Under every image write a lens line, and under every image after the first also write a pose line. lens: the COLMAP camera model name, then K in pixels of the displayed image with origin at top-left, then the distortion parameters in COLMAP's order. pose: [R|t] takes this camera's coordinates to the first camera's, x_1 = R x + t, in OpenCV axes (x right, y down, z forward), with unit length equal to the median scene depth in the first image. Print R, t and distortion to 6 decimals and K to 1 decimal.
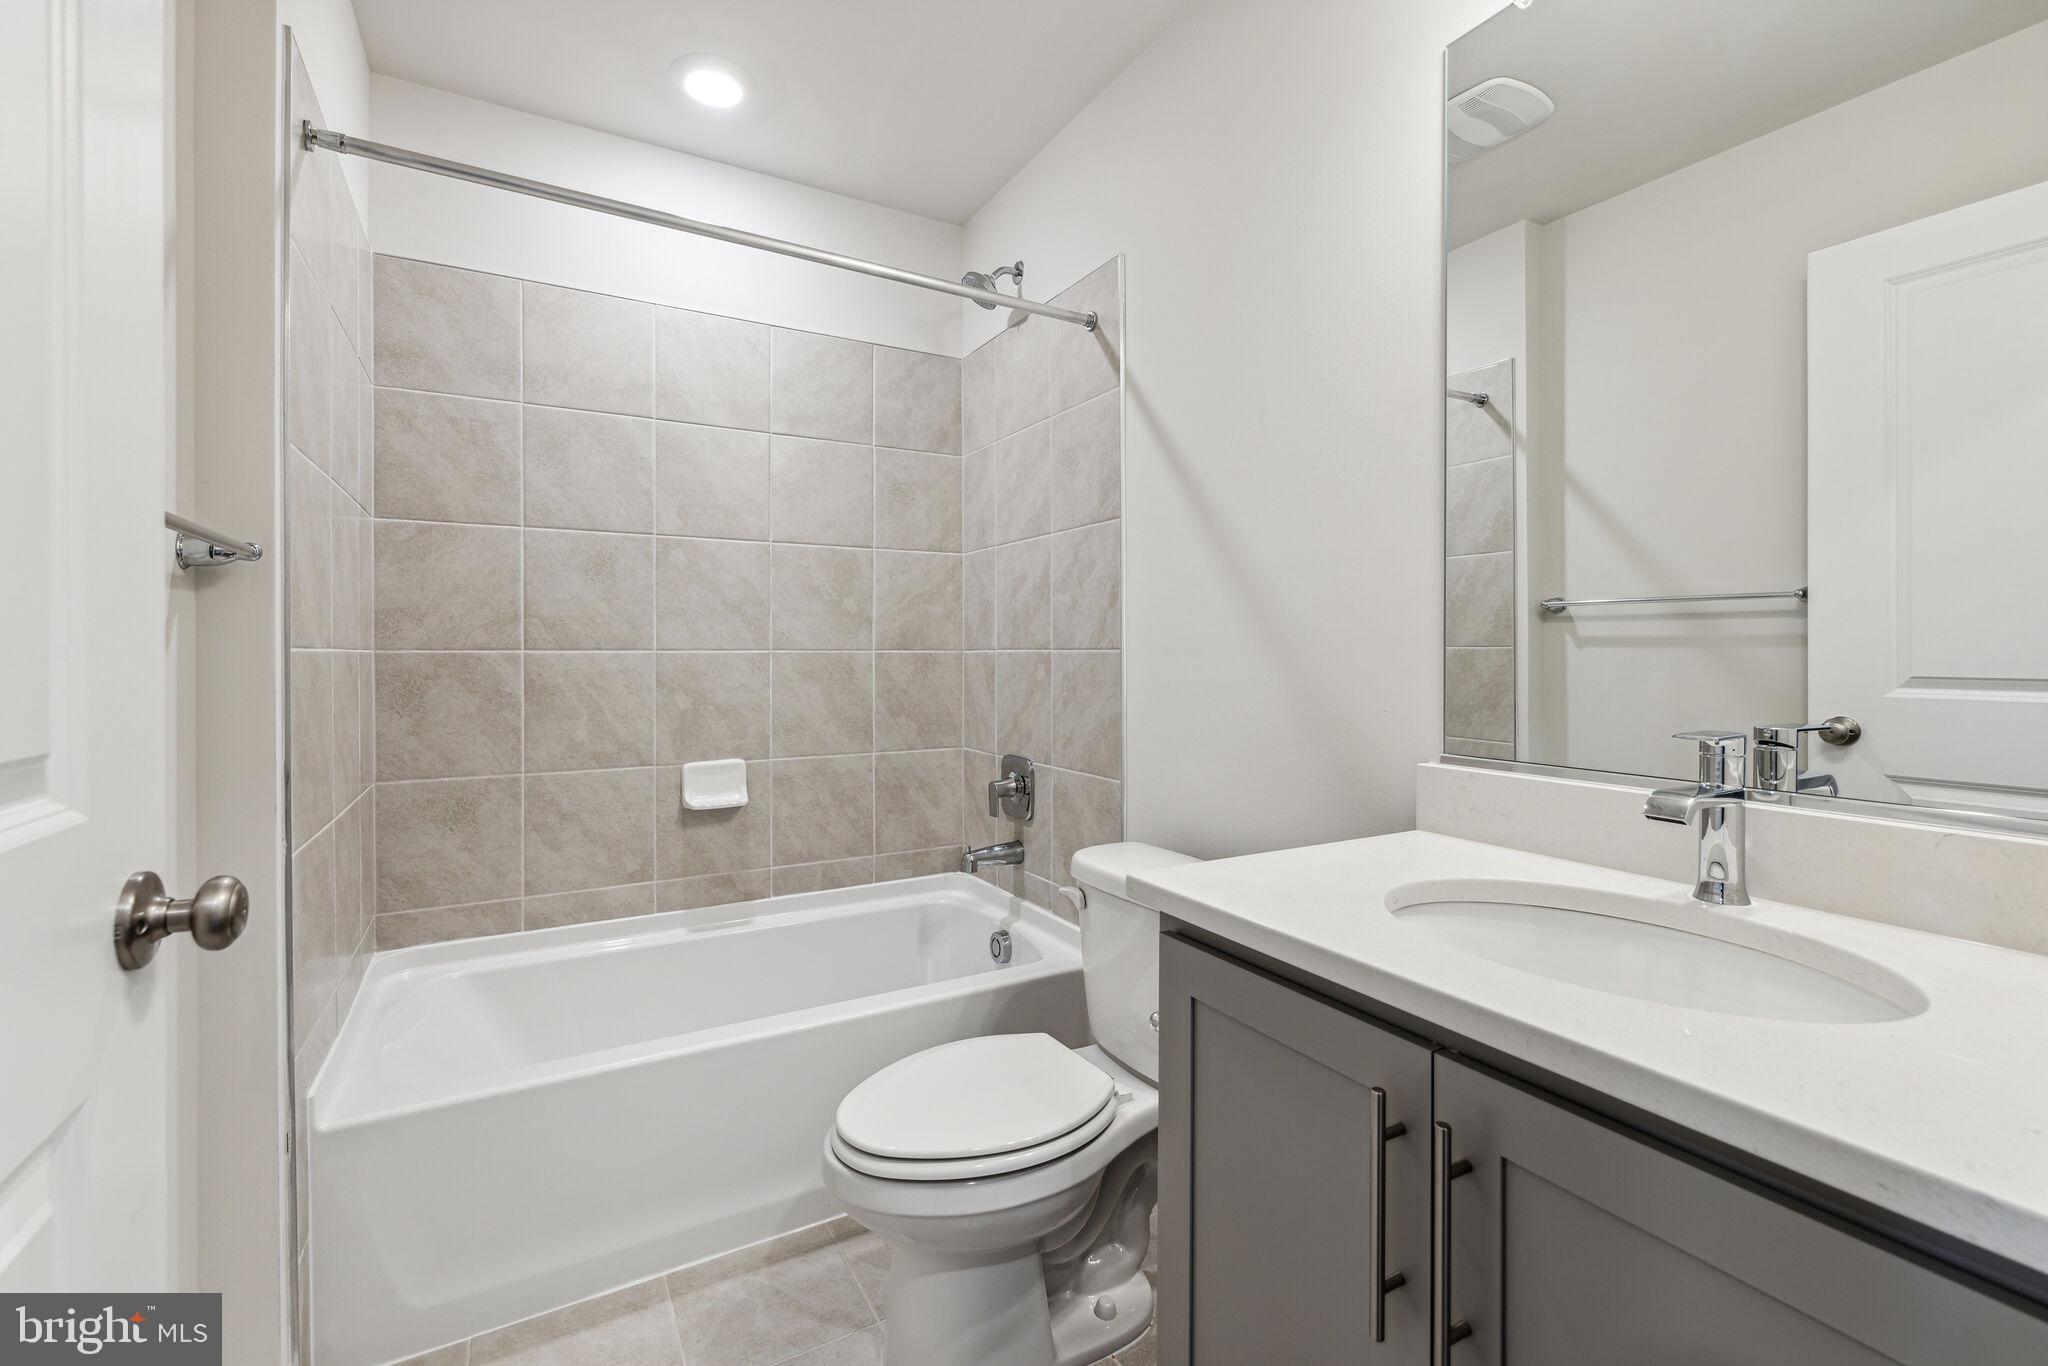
lens RADIAL K [[874.4, 0, 1018.8], [0, 874.4, 652.0], [0, 0, 1]] dist [-0.000585, 0.000037]
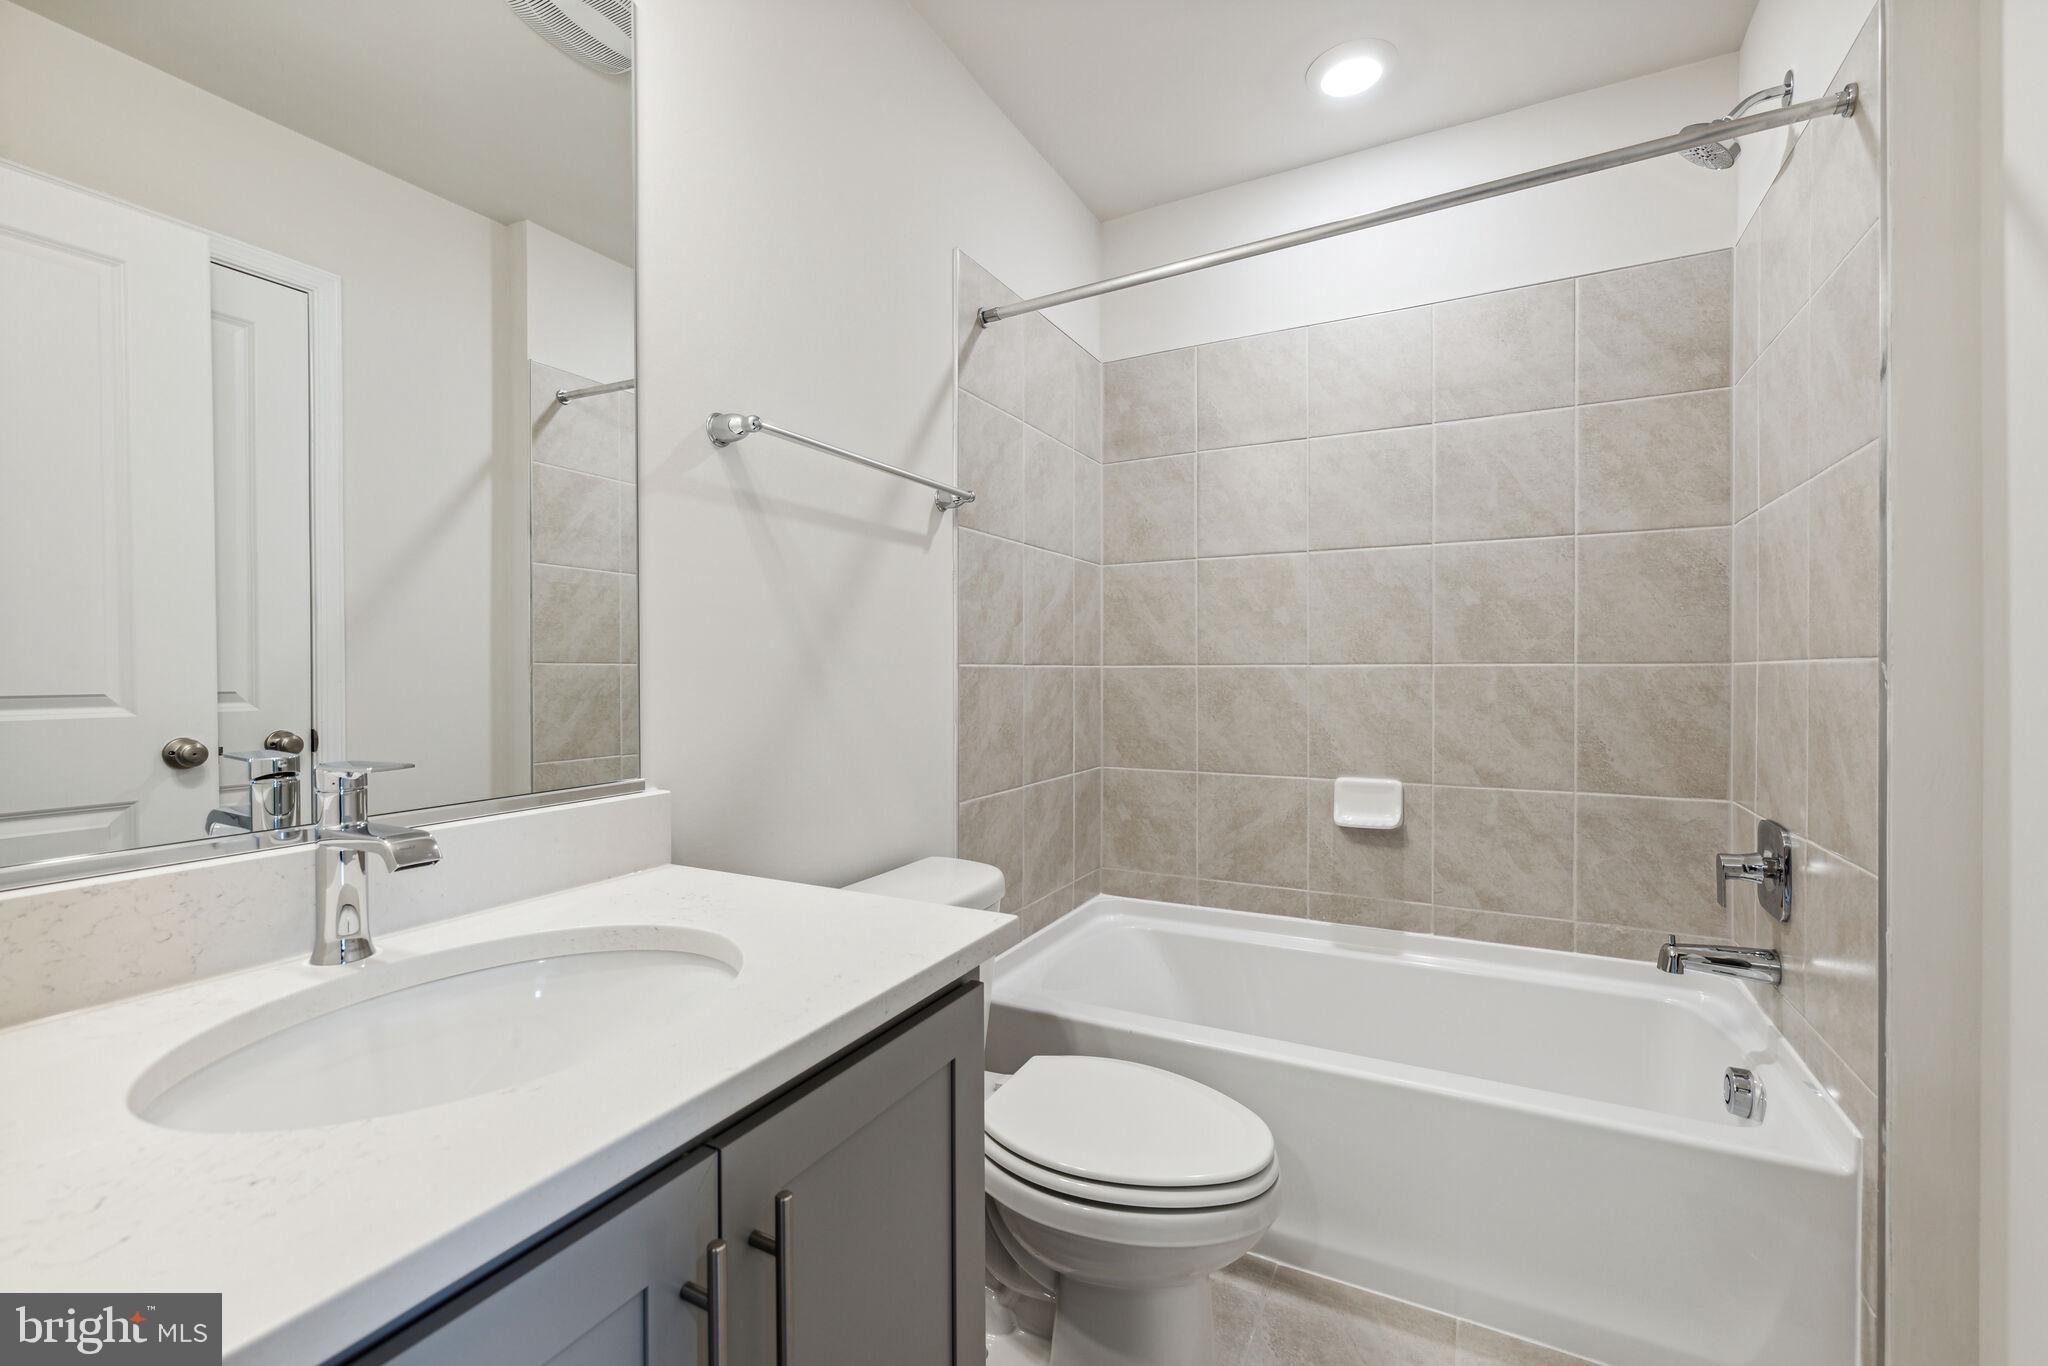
lens RADIAL K [[896.2, 0, 1024.0], [0, 896.2, 683.0], [0, 0, 1]] dist [0.000963, 0.000200]
pose [[0.538398, 0.013599, -0.842581, 0.275924], [0.002847, 0.999835, 0.017956, -0.000154], [0.842686, -0.012067, 0.538270, 0.152241]]
